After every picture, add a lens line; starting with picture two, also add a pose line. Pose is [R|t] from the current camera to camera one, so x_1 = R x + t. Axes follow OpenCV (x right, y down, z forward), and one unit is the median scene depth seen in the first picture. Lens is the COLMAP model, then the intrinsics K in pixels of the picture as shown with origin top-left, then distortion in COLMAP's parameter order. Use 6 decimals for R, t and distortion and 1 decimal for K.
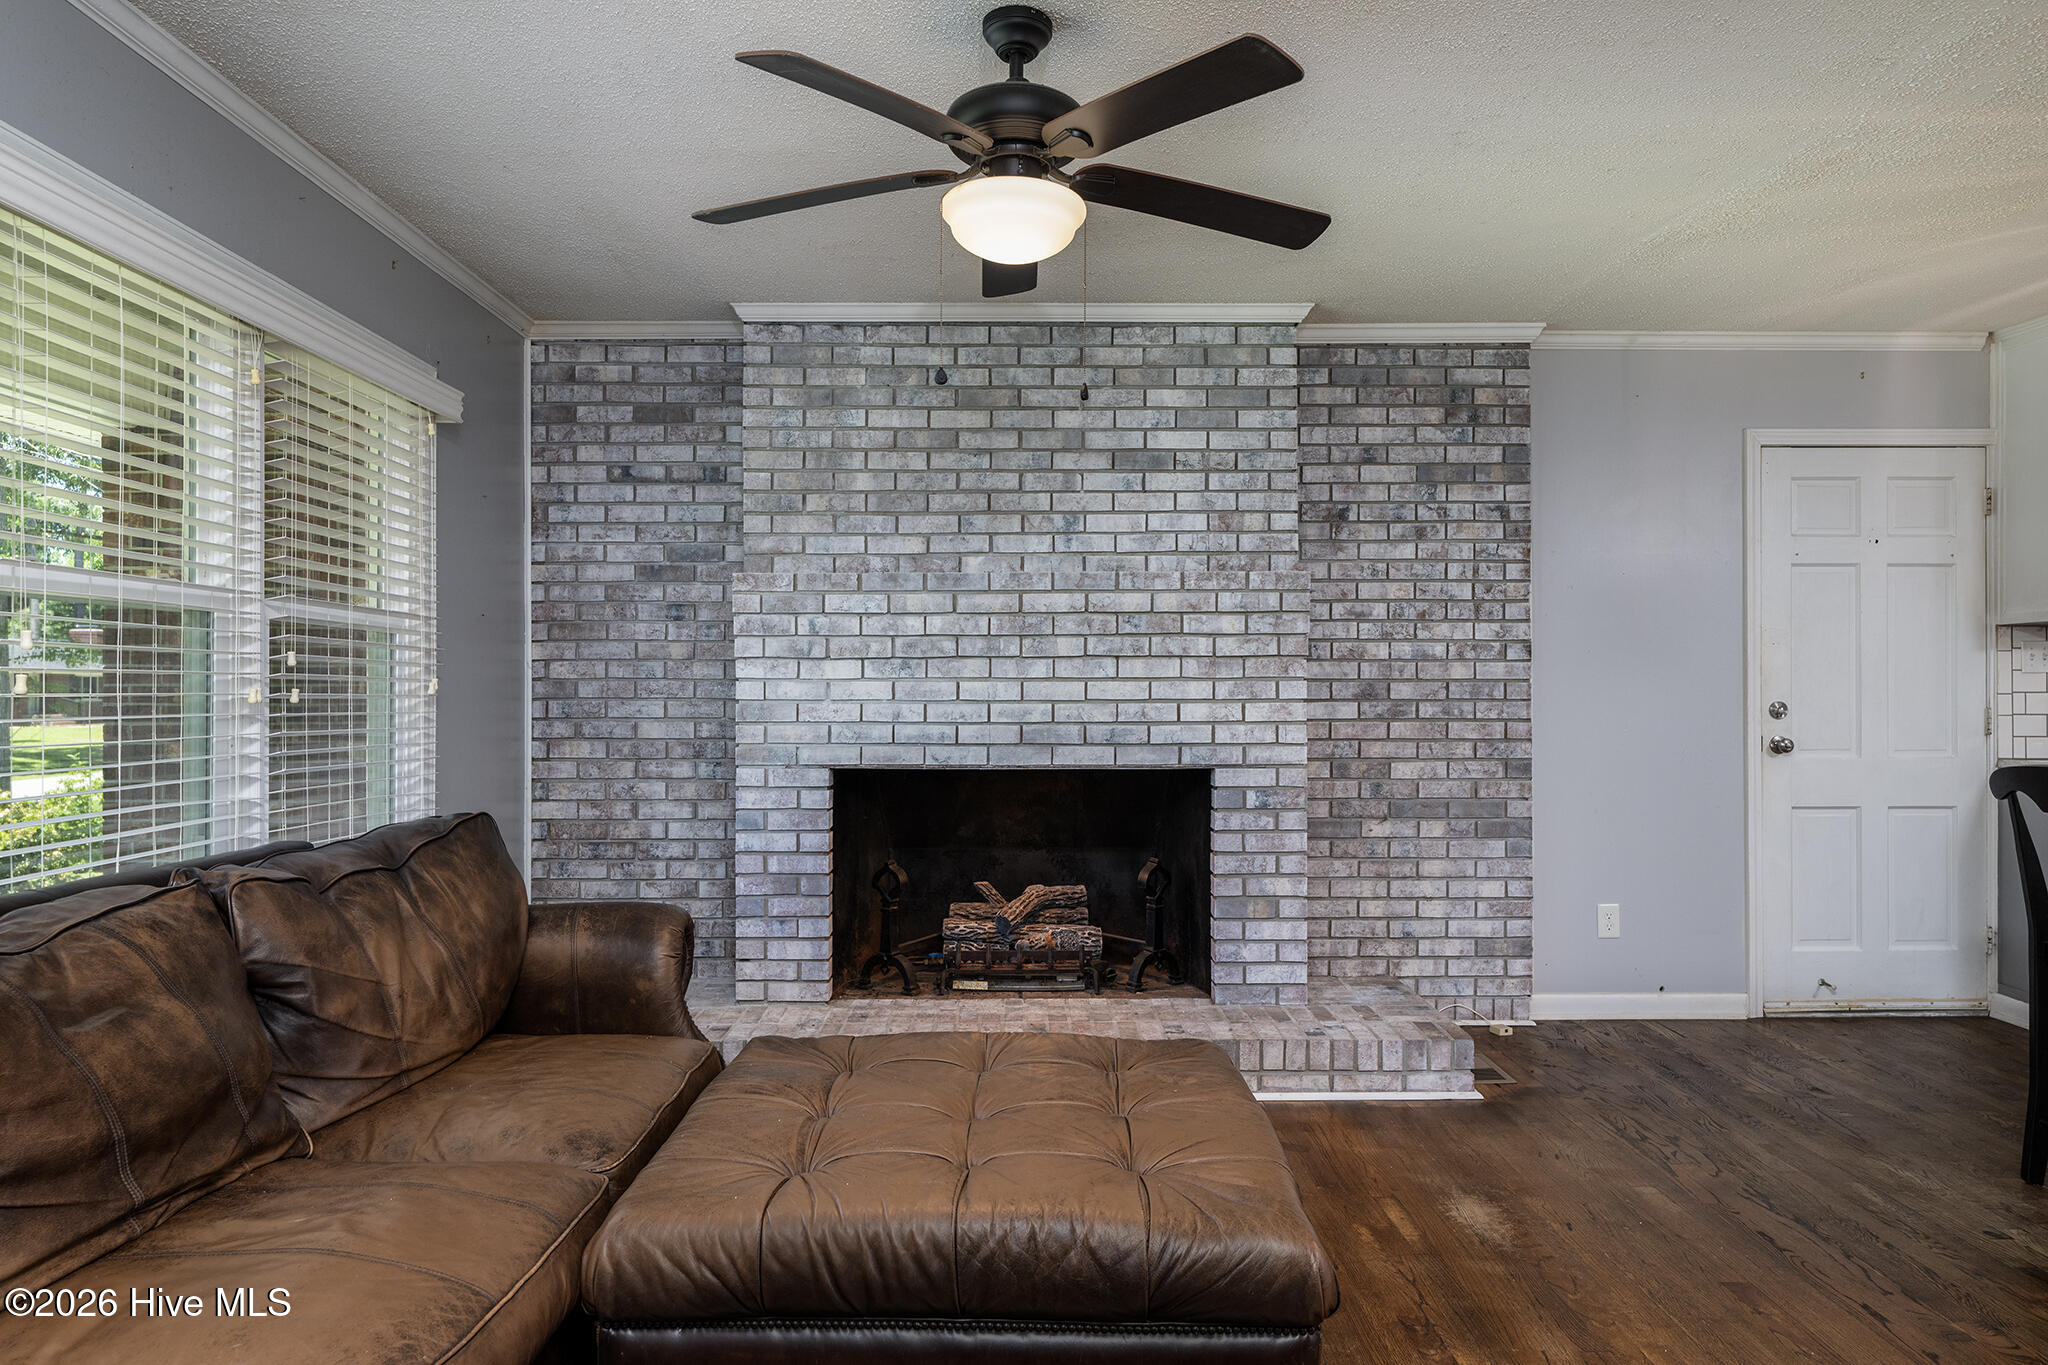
lens RADIAL K [[1331.1, 0, 1020.1], [0, 1331.1, 688.4], [0, 0, 1]] dist [-0.001307, 0.000198]
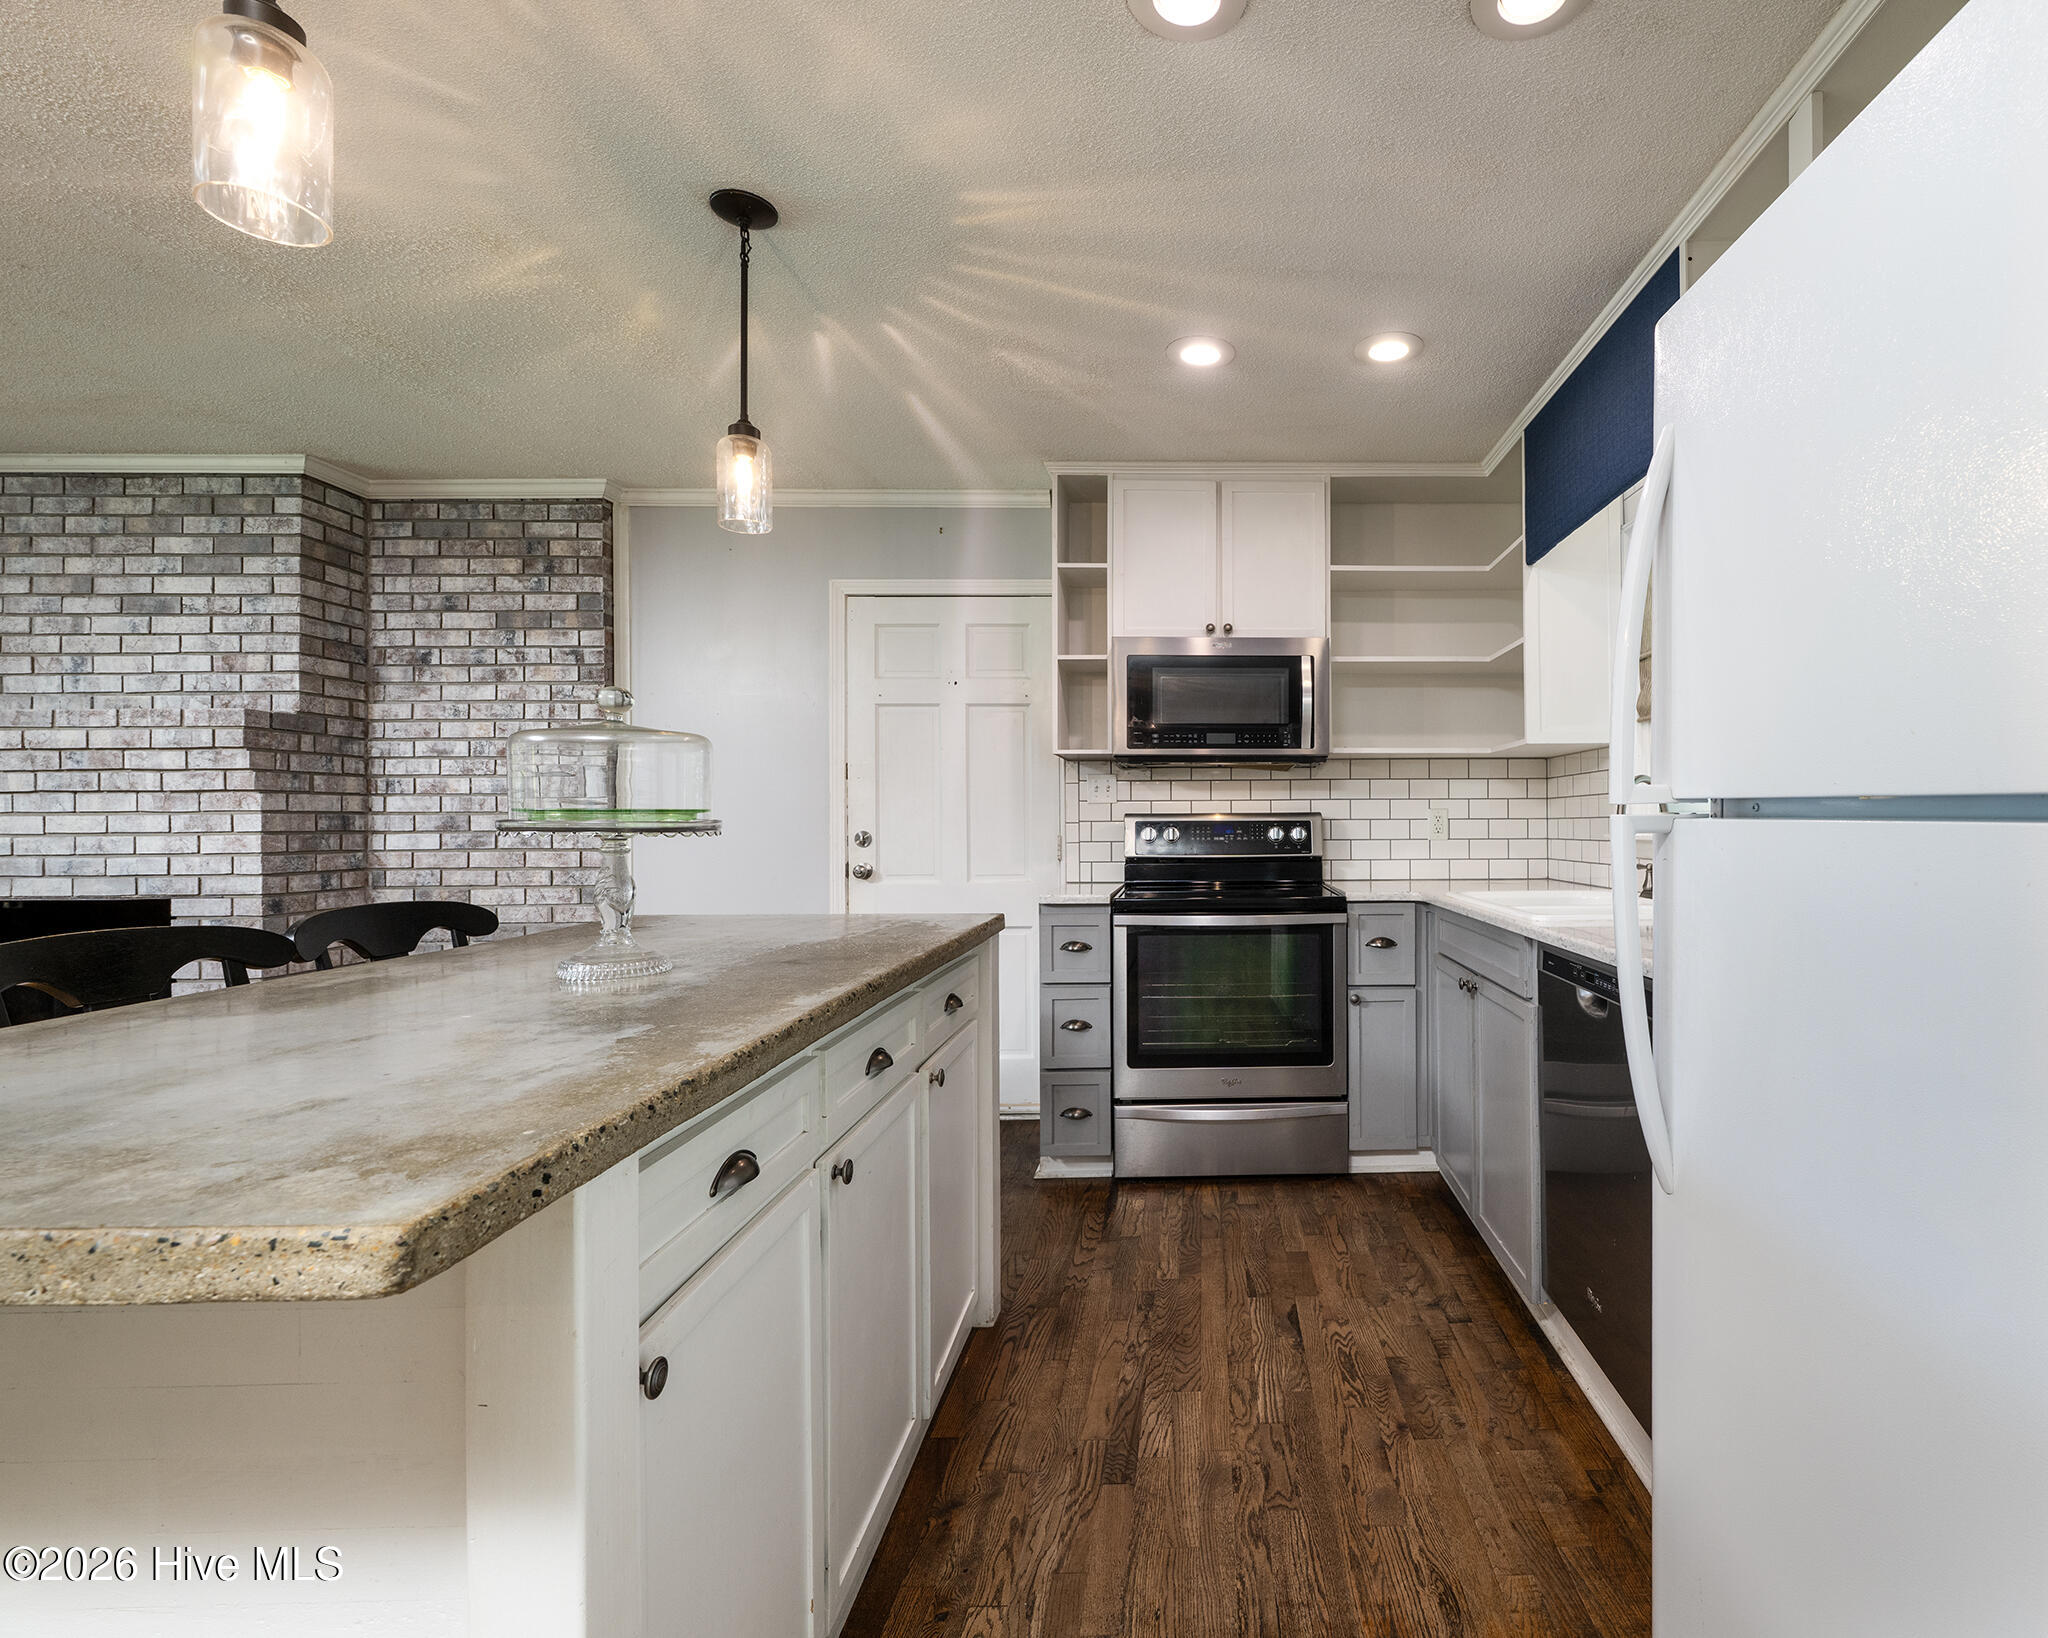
lens RADIAL K [[968.4, 0, 1236.3], [0, 968.4, 819.9], [0, 0, 1]] dist [-0.004071, 0.000102]
pose [[0.999699, -0.004697, 0.024095, 0.928014], [0.004703, 0.999989, -0.000195, 0.002558], [-0.024094, 0.000309, 0.999710, 0.220239]]
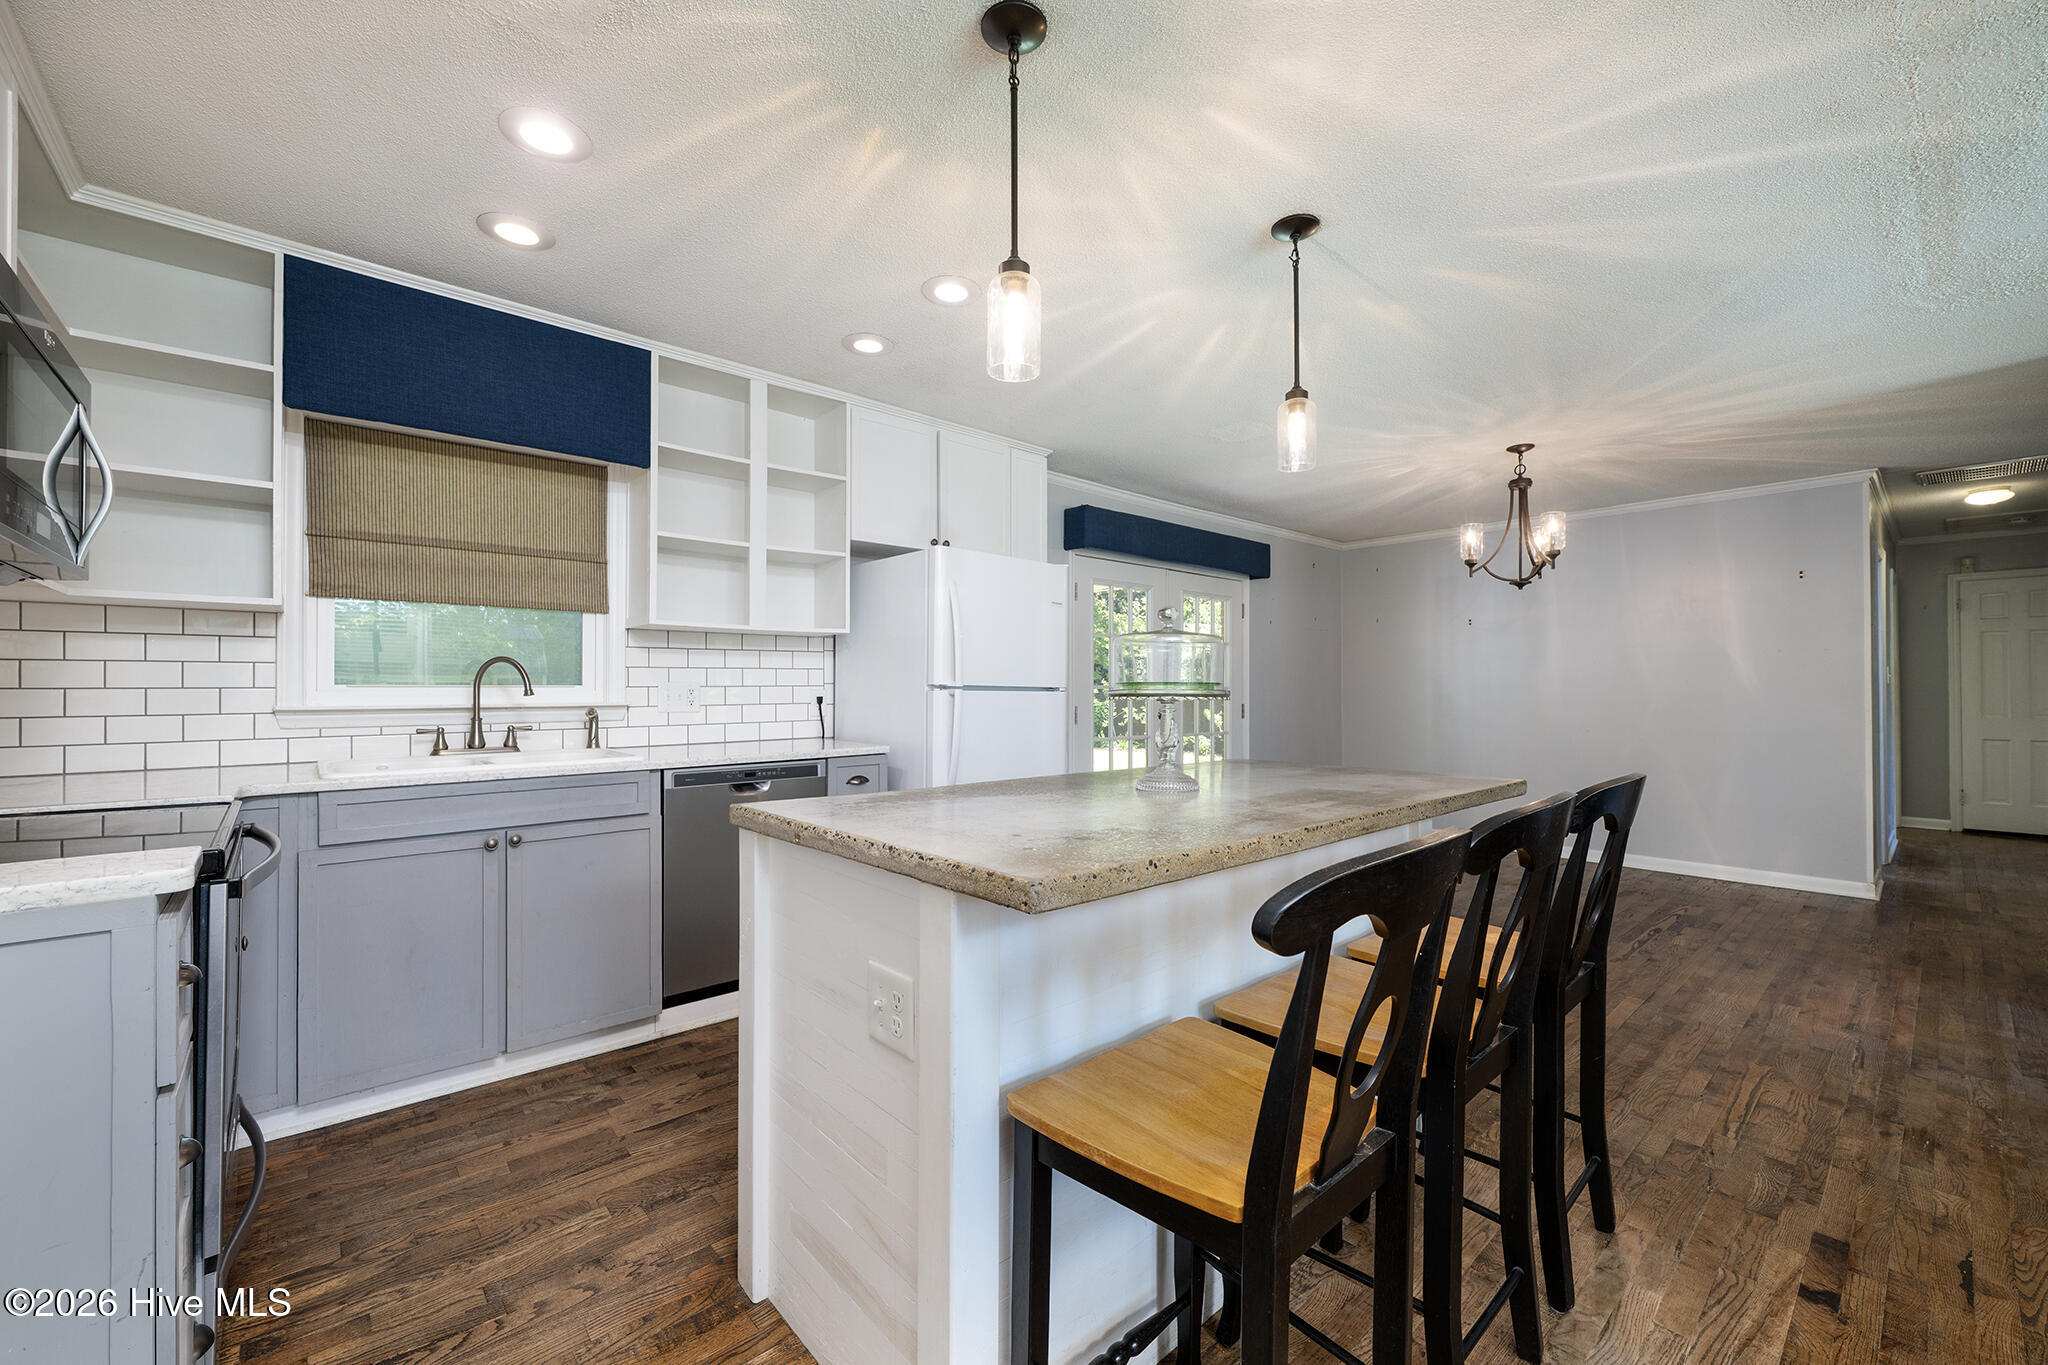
lens RADIAL K [[820.6, 0, 1014.2], [0, 820.6, 682.5], [0, 0, 1]] dist [0.000477, -0.000457]
pose [[-0.653372, 0.001383, 0.757036, 0.440939], [-0.004188, 0.999976, -0.005440, -0.001369], [-0.757025, -0.006725, -0.653351, 0.910183]]
